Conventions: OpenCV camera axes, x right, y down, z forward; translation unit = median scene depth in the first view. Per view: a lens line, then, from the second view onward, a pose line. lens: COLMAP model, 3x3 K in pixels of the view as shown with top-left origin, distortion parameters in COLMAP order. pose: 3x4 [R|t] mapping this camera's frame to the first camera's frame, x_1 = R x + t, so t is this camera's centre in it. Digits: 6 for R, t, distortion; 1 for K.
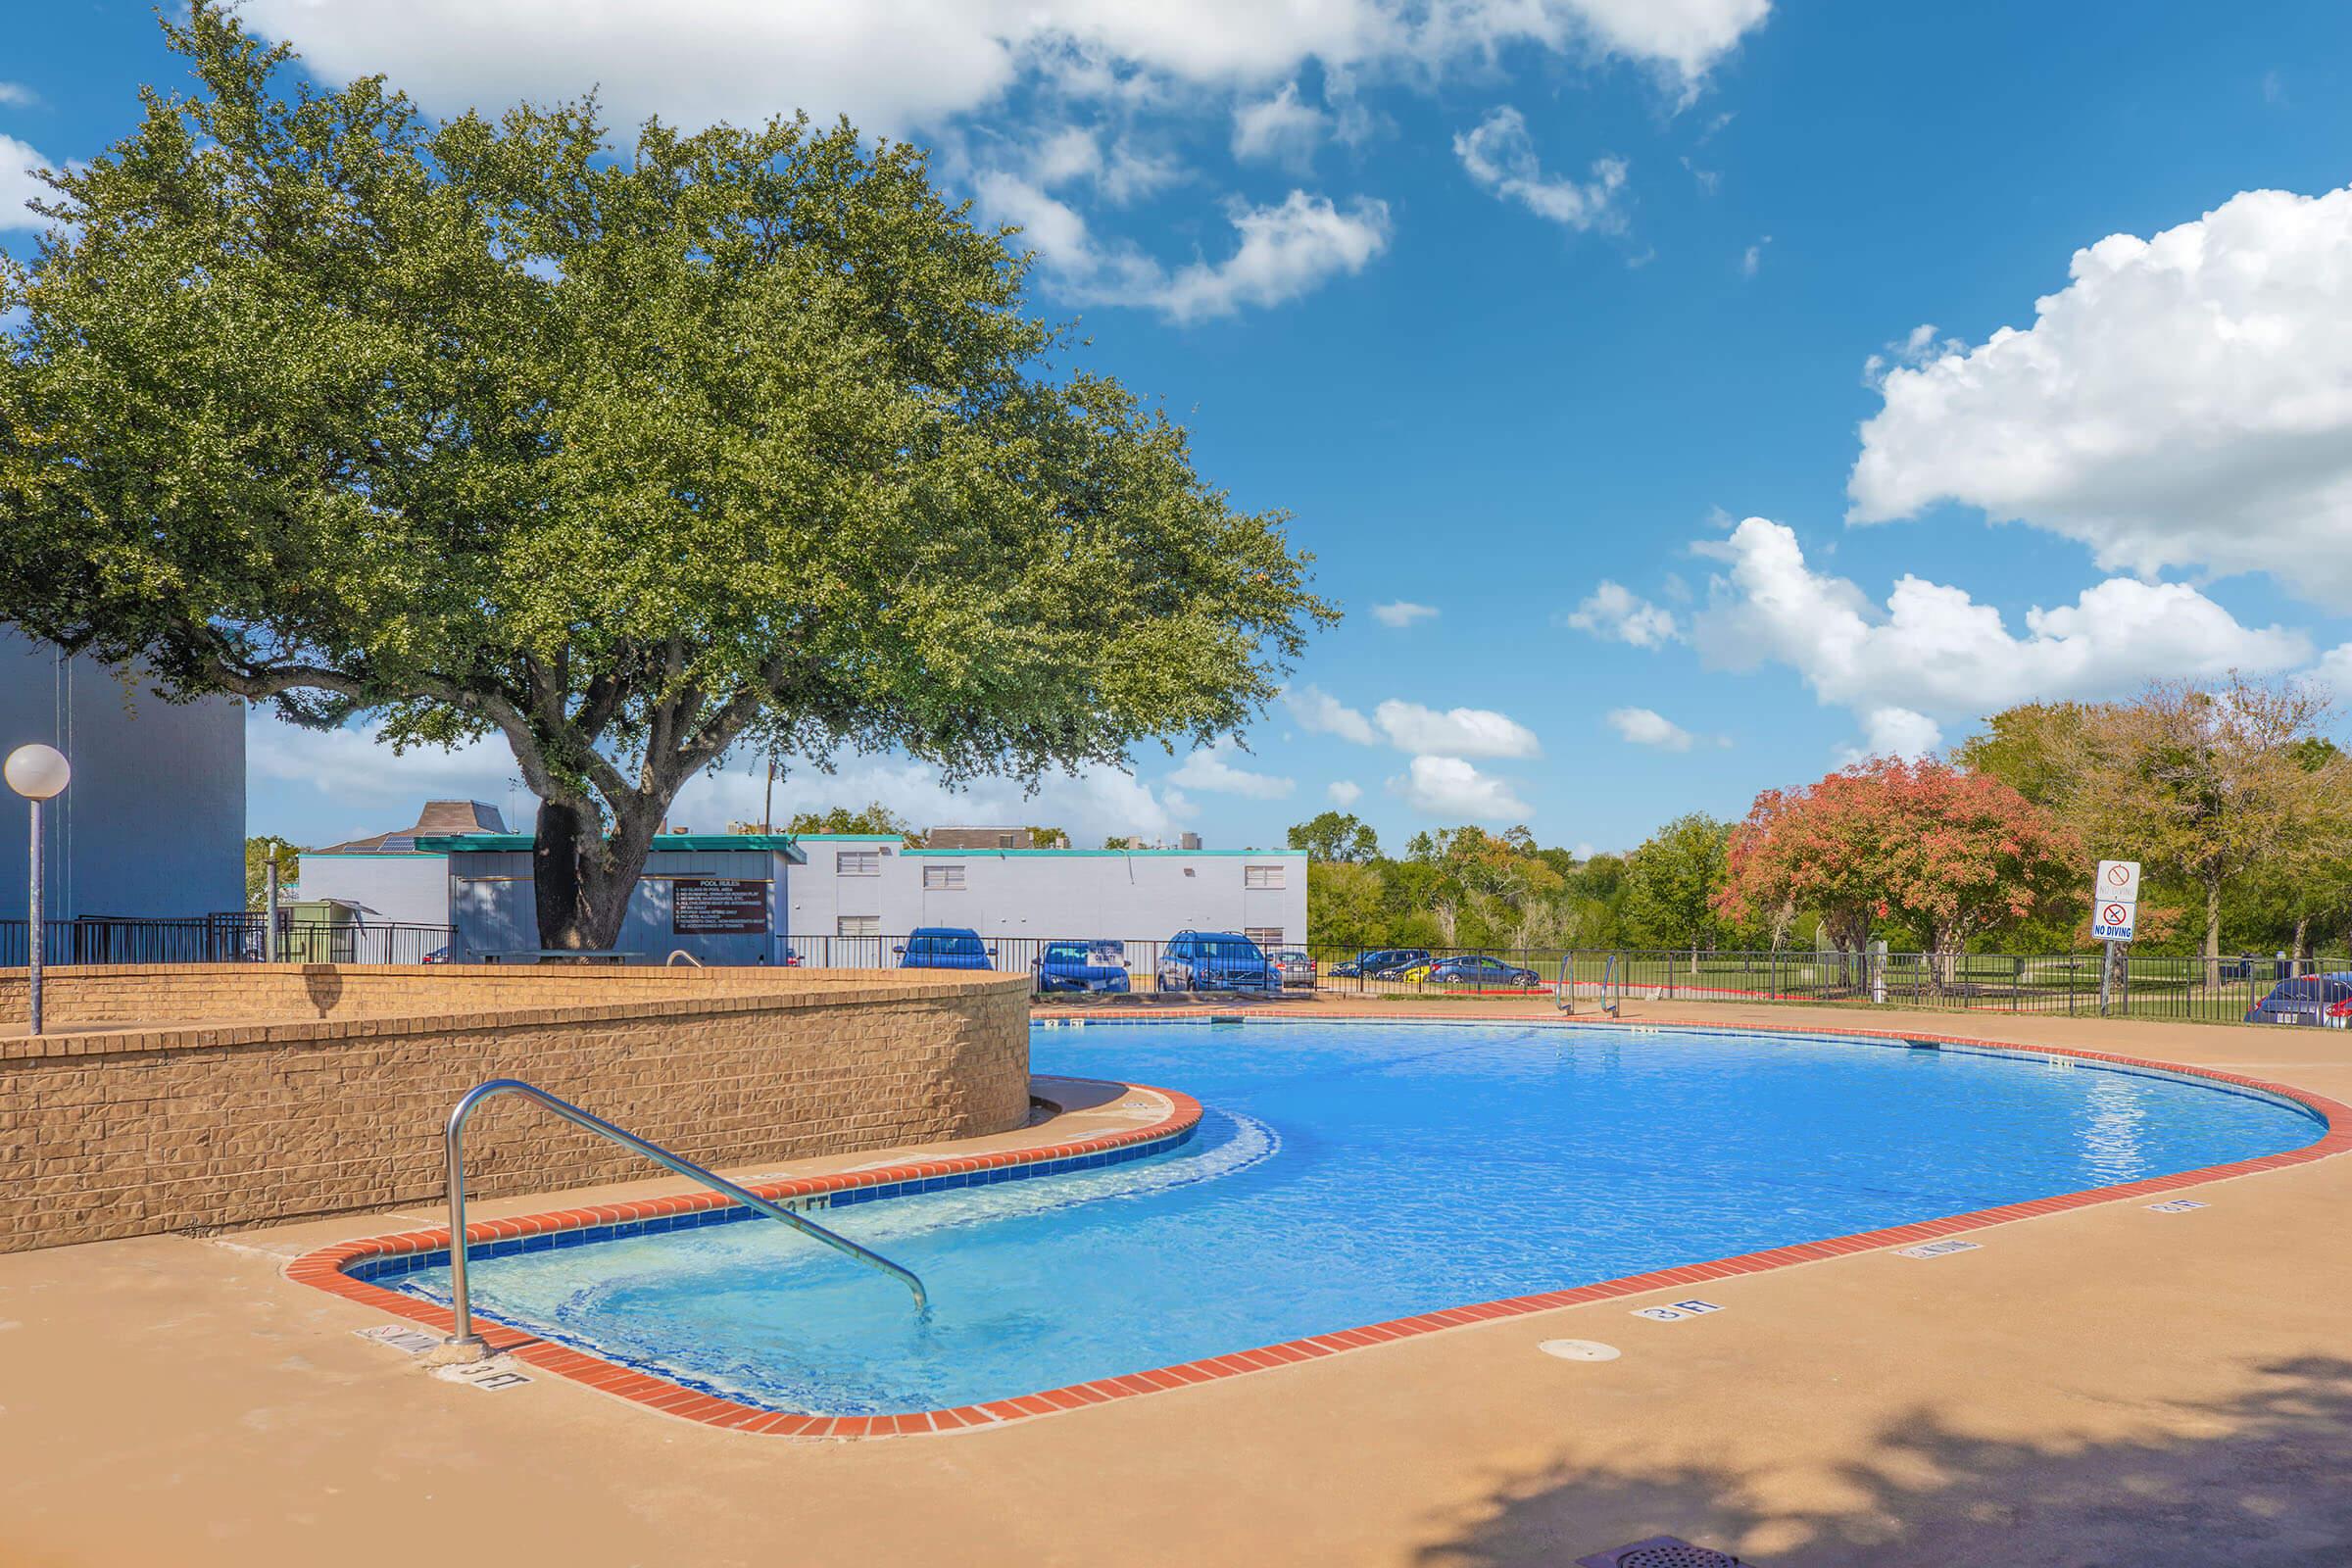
lens RADIAL K [[1058.1, 0, 1200.5], [0, 1058.1, 786.1], [0, 0, 1]] dist [0.003032, 0.000230]
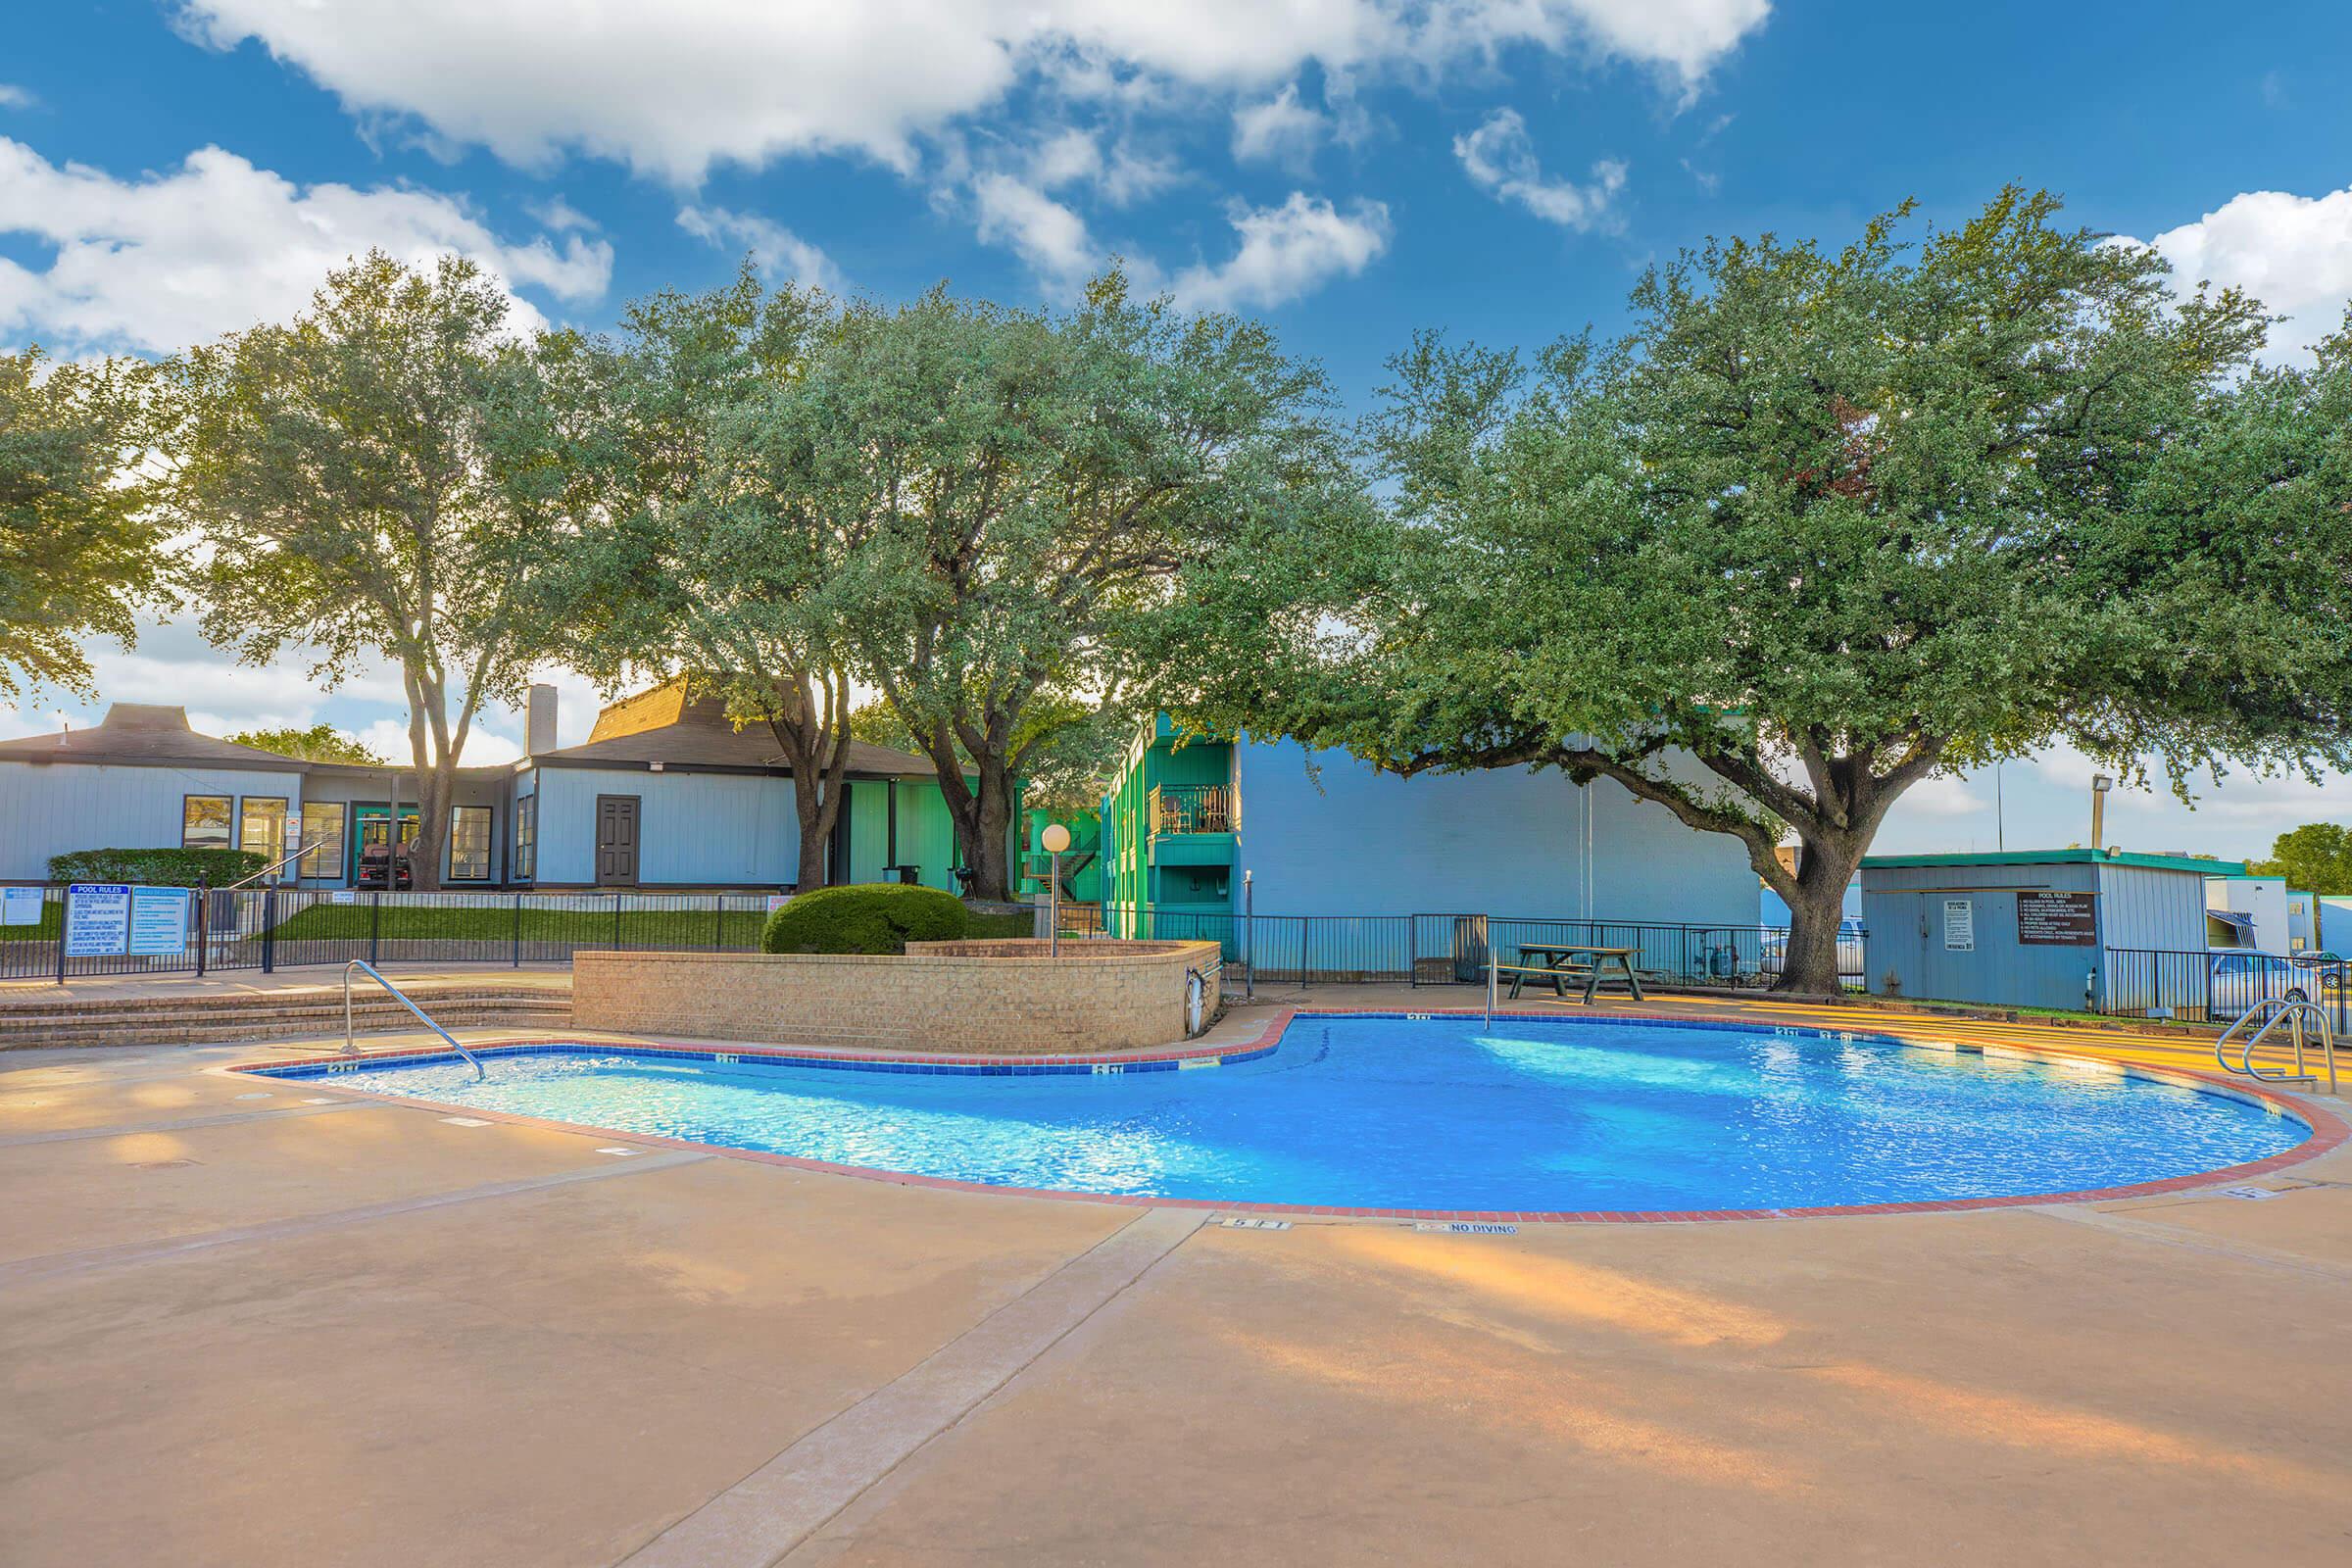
lens RADIAL K [[1058.1, 0, 1200.5], [0, 1058.1, 786.1], [0, 0, 1]] dist [0.003032, 0.000230]
pose [[0.999999, 0.001547, -0.000379, -1.264147], [-0.001547, 0.999998, -0.001246, -0.009652], [0.000377, 0.001247, 0.999999, -0.008856]]
